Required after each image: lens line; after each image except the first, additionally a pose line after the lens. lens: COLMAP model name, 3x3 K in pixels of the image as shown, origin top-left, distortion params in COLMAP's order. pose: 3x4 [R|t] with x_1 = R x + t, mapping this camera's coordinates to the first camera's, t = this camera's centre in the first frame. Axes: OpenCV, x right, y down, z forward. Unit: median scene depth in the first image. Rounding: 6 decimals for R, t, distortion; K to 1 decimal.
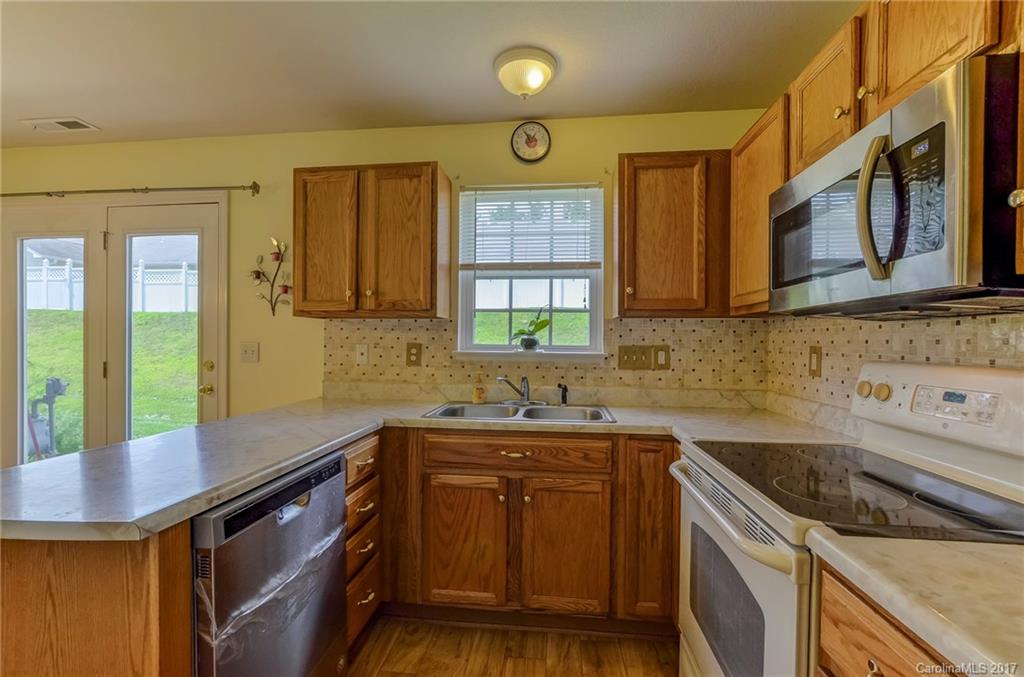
lens RADIAL K [[459.9, 0, 505.5], [0, 459.9, 345.6], [0, 0, 1]] dist [-0.017290, 0.005595]
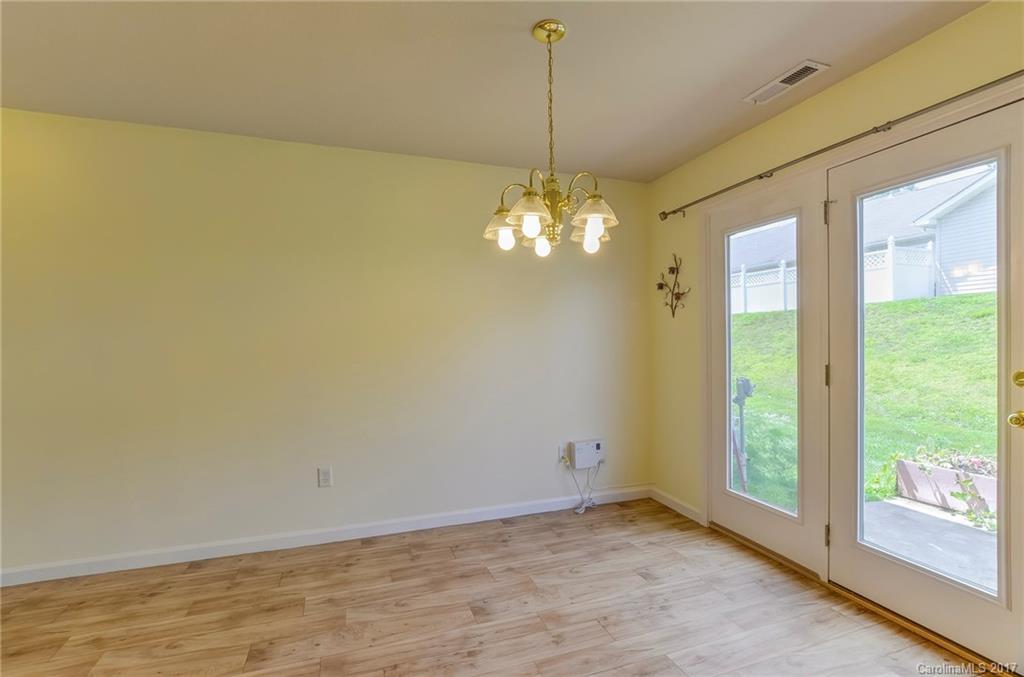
lens RADIAL K [[459.9, 0, 505.5], [0, 459.9, 345.6], [0, 0, 1]] dist [-0.017290, 0.005595]
pose [[0.429987, -0.000454, -0.902835, -0.417984], [0.003226, 0.999994, 0.001034, -0.001162], [0.902829, -0.003357, 0.429986, 0.159081]]
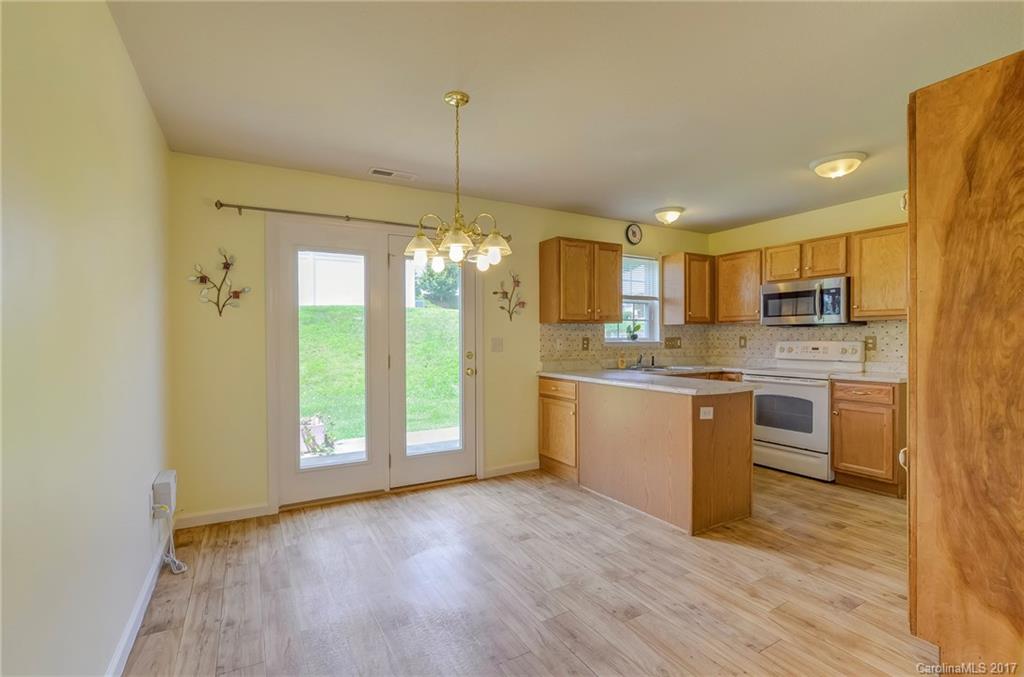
lens RADIAL K [[459.9, 0, 505.5], [0, 459.9, 345.6], [0, 0, 1]] dist [-0.017290, 0.005595]
pose [[0.810842, -0.022040, 0.584850, -1.426837], [0.016654, 0.999755, 0.014586, -0.005147], [-0.585028, -0.002087, 0.811010, -0.248475]]
